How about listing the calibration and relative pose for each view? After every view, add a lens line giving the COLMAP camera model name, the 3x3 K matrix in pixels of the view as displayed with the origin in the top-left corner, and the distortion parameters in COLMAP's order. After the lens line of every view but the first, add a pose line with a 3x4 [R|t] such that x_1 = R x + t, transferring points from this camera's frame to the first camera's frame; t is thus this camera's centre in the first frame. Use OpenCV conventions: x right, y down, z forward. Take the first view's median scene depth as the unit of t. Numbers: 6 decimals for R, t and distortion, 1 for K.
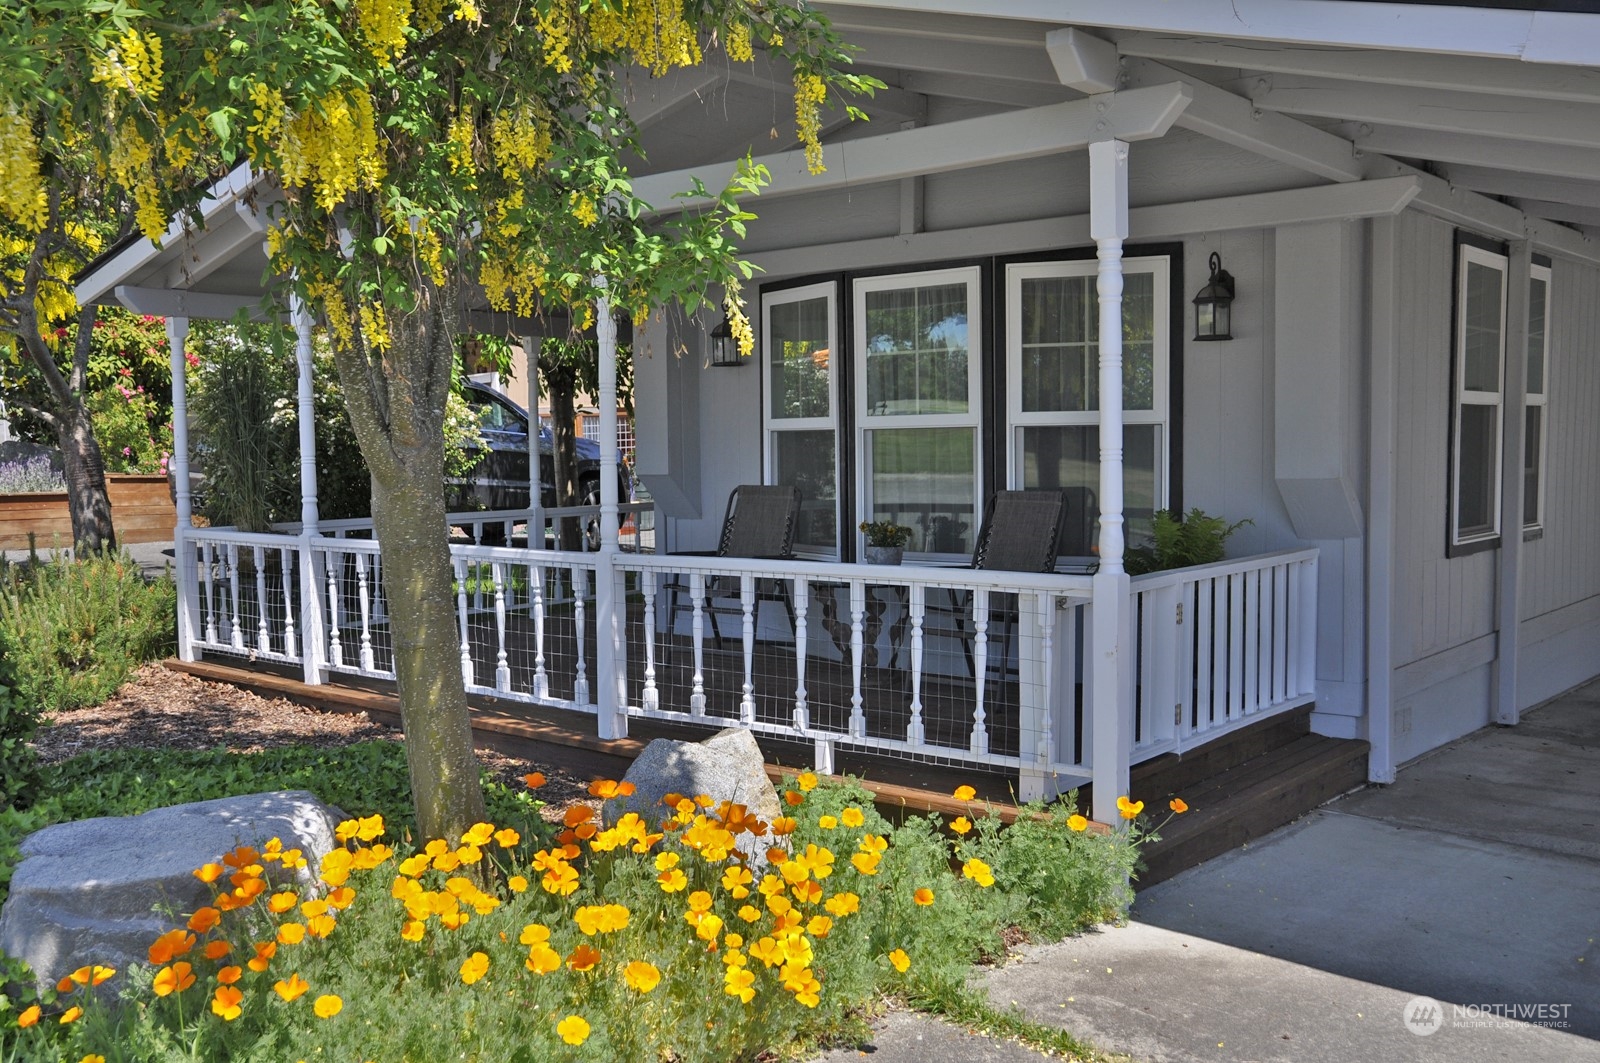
lens RADIAL K [[1486.2, 0, 795.4], [0, 1486.2, 545.9], [0, 0, 1]] dist [-0.004687, 0.002045]
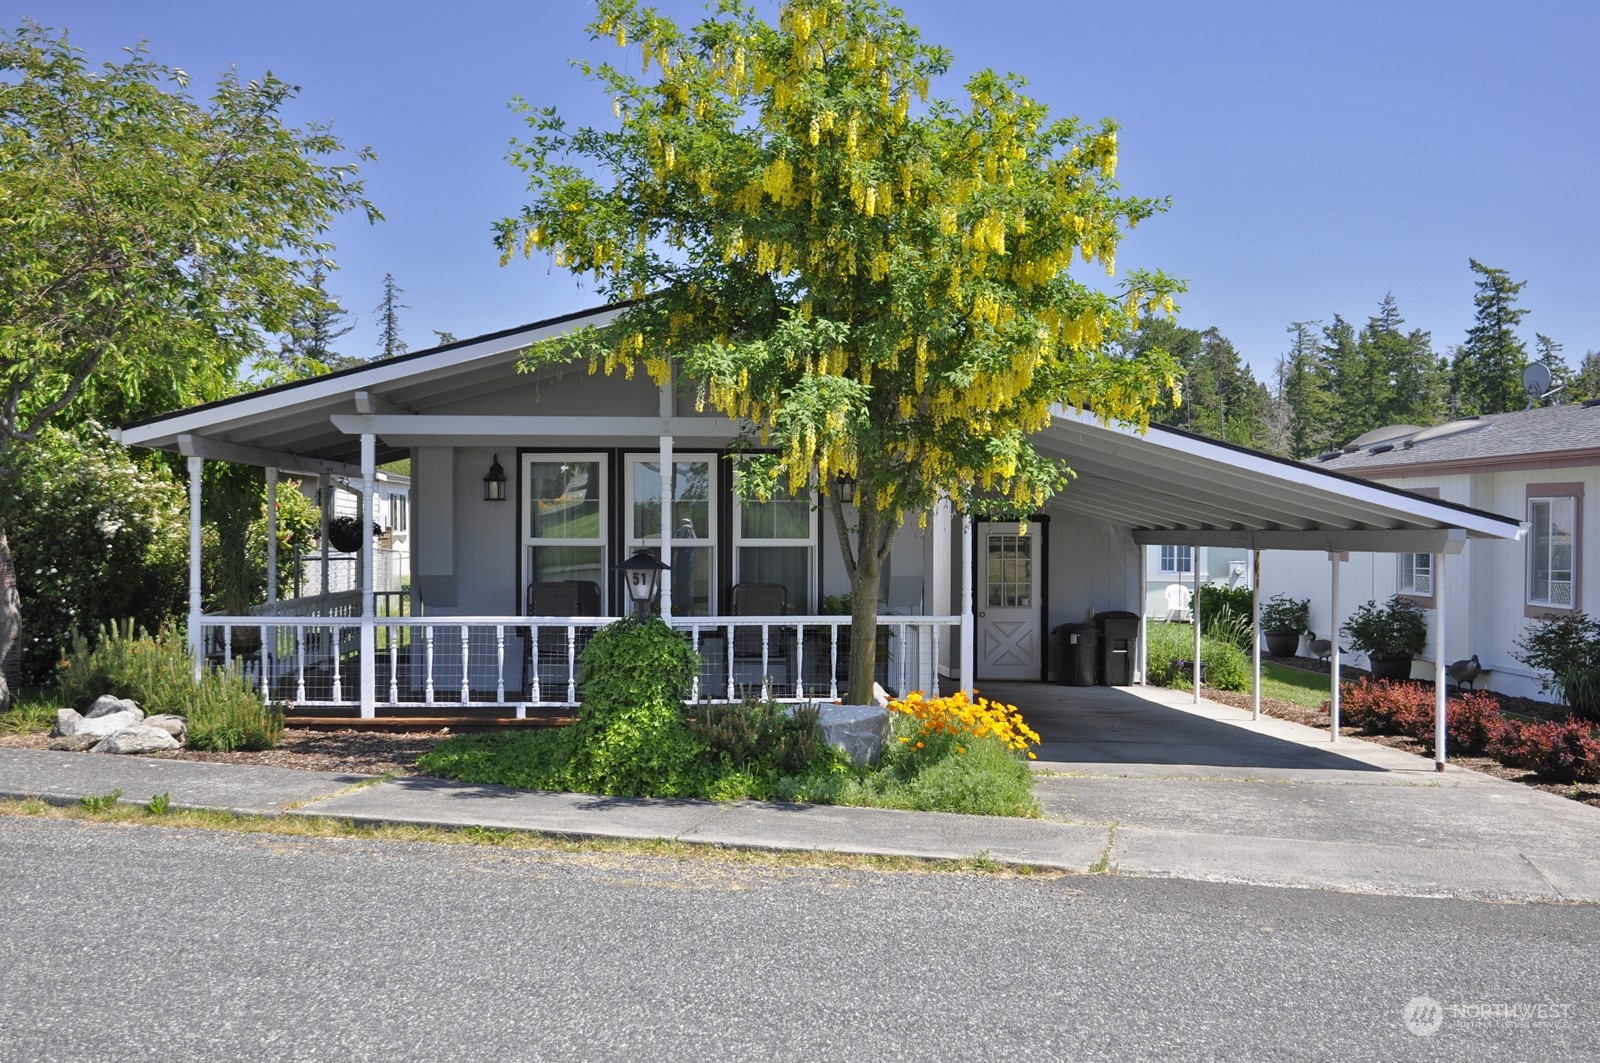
lens RADIAL K [[1971.0, 0, 800.0], [0, 1971.0, 531.5], [0, 0, 1]] dist [0.020426, 0.016226]
pose [[0.728862, 0.014931, 0.684497, -1.616316], [0.035150, 0.997628, -0.059189, 0.047666], [-0.683757, 0.067200, 0.726609, -0.854310]]
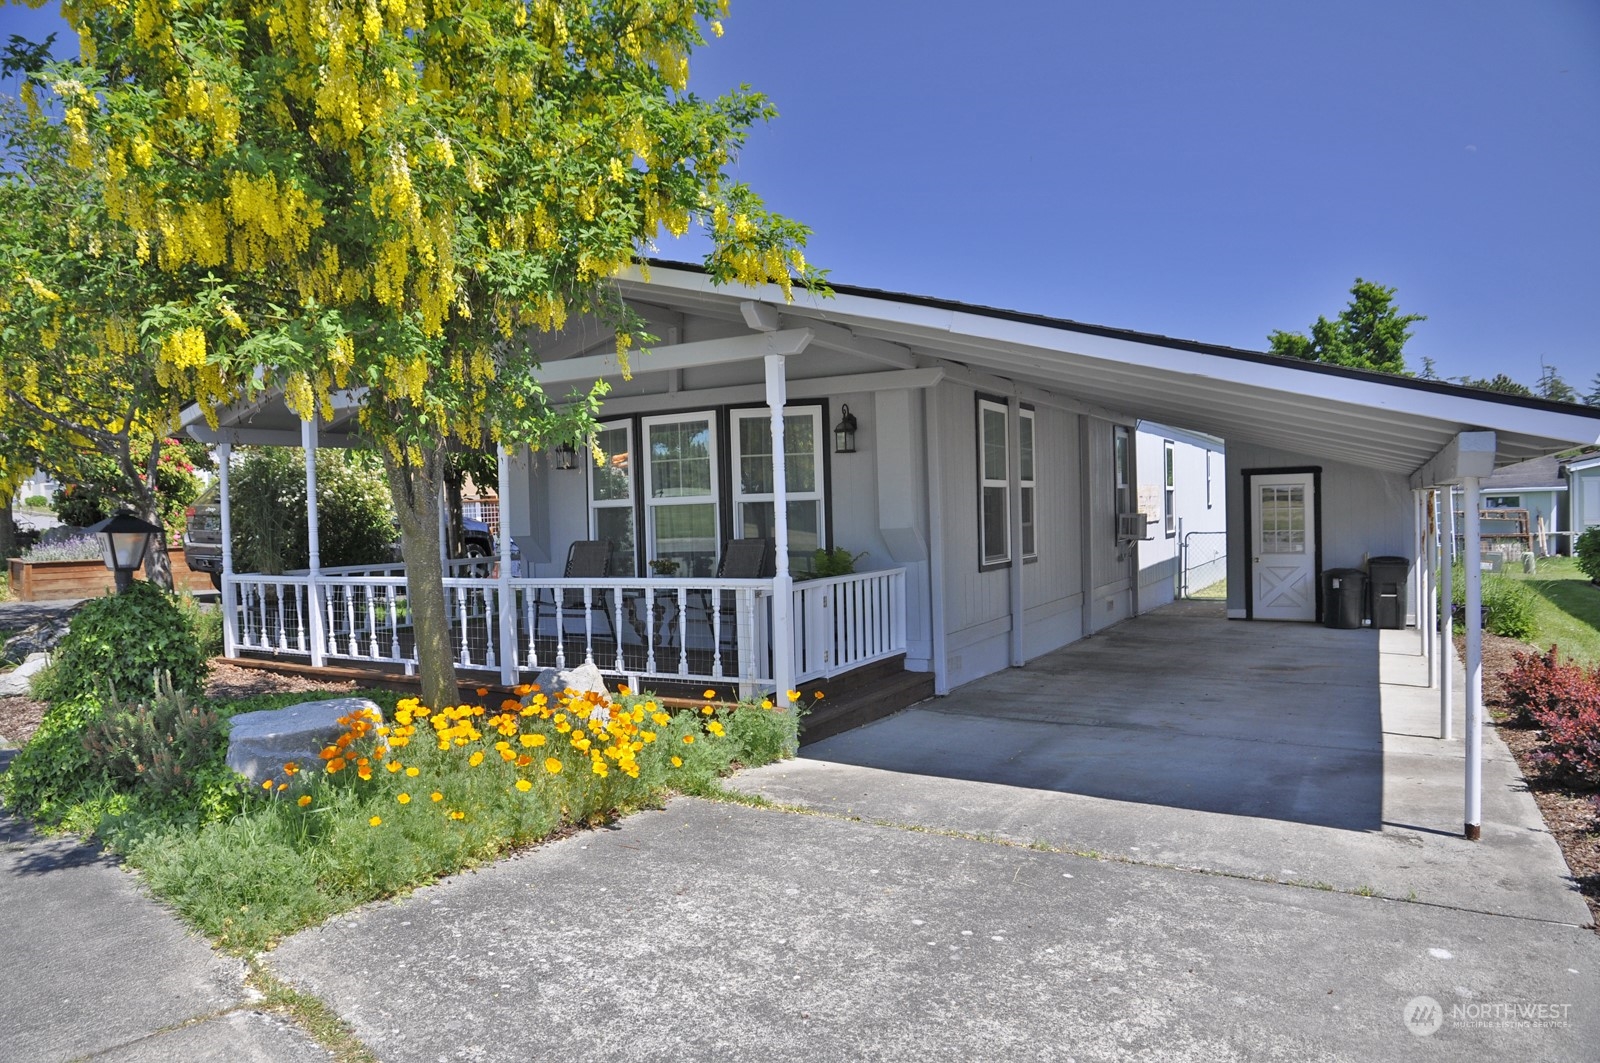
lens RADIAL K [[1067.5, 0, 787.2], [0, 1067.5, 549.5], [0, 0, 1]] dist [-0.125426, 0.074684]
pose [[0.984278, -0.021085, 0.175361, -0.017085], [0.028131, 0.998889, -0.037795, 0.026493], [-0.174369, 0.042134, 0.983778, -0.269734]]
